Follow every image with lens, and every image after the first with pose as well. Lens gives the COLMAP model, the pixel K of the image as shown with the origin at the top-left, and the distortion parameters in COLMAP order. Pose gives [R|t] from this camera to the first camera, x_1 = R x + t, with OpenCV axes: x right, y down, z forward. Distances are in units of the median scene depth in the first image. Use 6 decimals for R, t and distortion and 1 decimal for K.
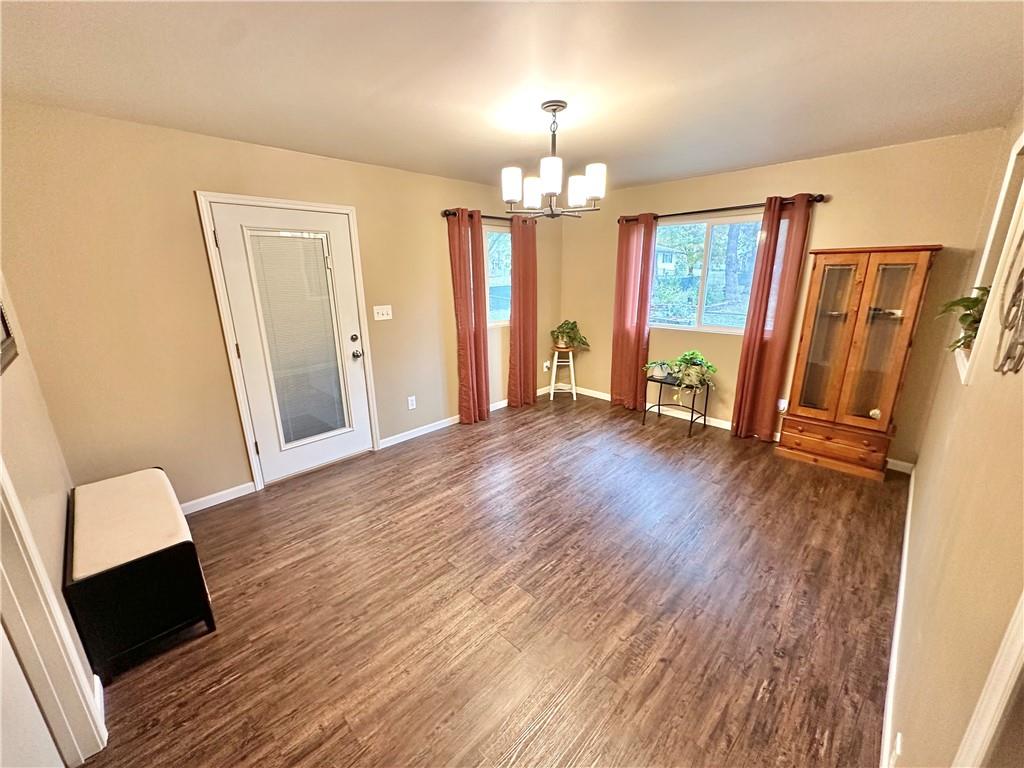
lens RADIAL K [[409.1, 0, 512.0], [0, 409.1, 384.0], [0, 0, 1]] dist [-0.002669, -0.000167]
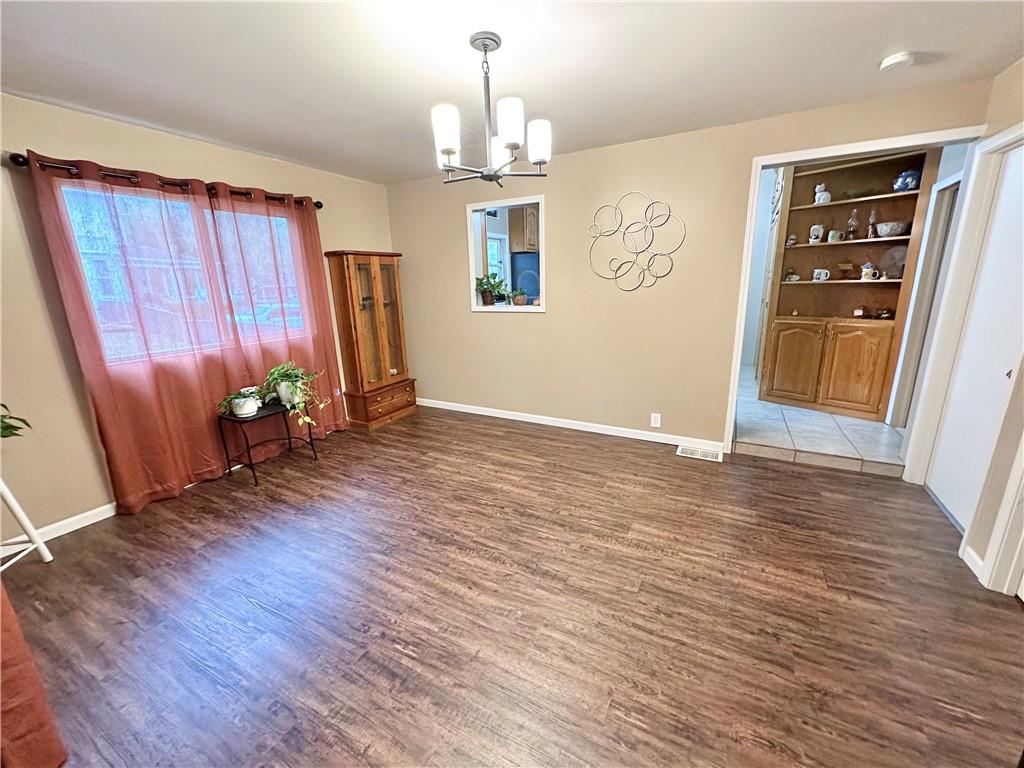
lens RADIAL K [[409.1, 0, 512.0], [0, 409.1, 384.0], [0, 0, 1]] dist [-0.002669, -0.000167]
pose [[-0.287231, -0.217160, 0.932920, -0.717267], [0.283551, 0.911032, 0.299366, -0.249317], [-0.914930, 0.350517, -0.200100, 1.179988]]
